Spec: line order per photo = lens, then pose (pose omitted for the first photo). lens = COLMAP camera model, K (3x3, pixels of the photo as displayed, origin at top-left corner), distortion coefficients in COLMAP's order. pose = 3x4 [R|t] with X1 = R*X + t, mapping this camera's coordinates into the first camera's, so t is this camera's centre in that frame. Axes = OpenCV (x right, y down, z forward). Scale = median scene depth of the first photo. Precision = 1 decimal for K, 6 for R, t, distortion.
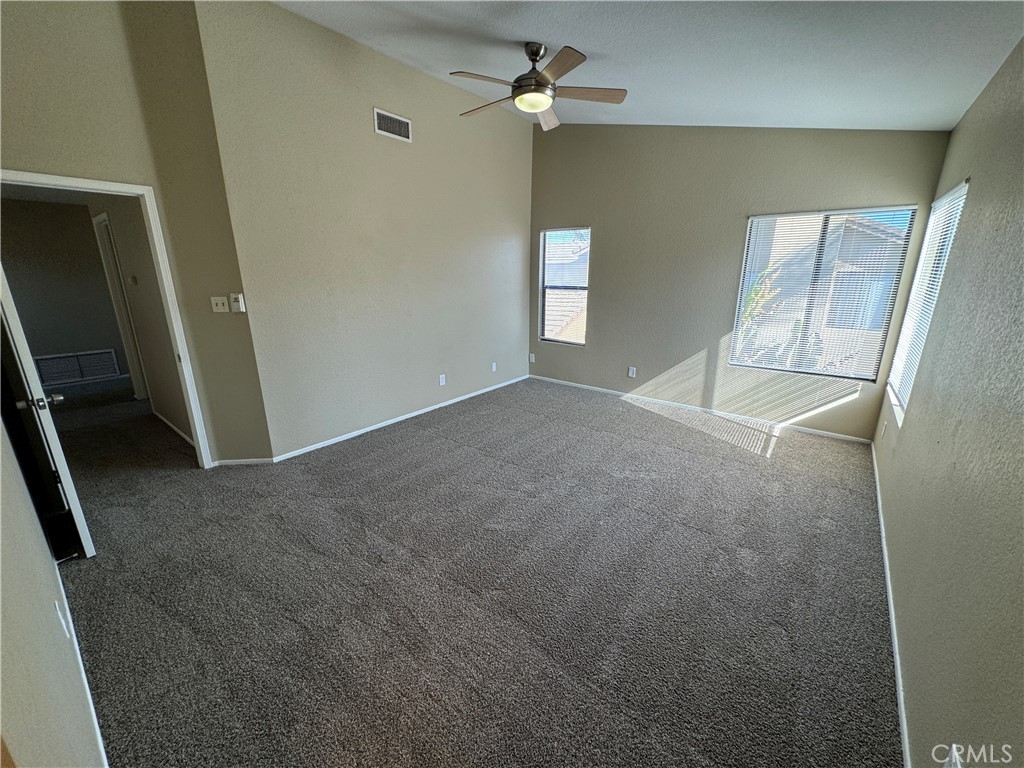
lens RADIAL K [[408.7, 0, 514.8], [0, 408.7, 381.1], [0, 0, 1]] dist [0.001363, -0.000158]
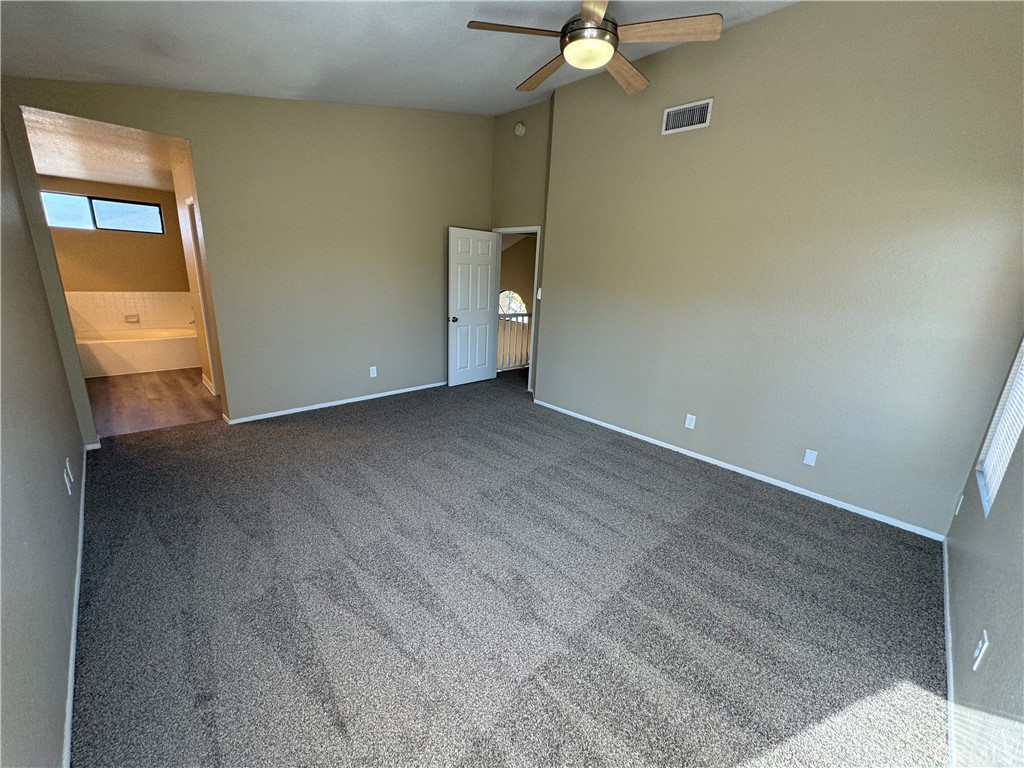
lens RADIAL K [[408.7, 0, 514.8], [0, 408.7, 386.3], [0, 0, 1]] dist [0.001363, -0.000158]
pose [[-0.124799, 0.267855, -0.955342, 0.740853], [-0.298768, 0.908034, 0.293619, -0.240597], [0.946131, 0.322069, -0.033295, 0.852787]]
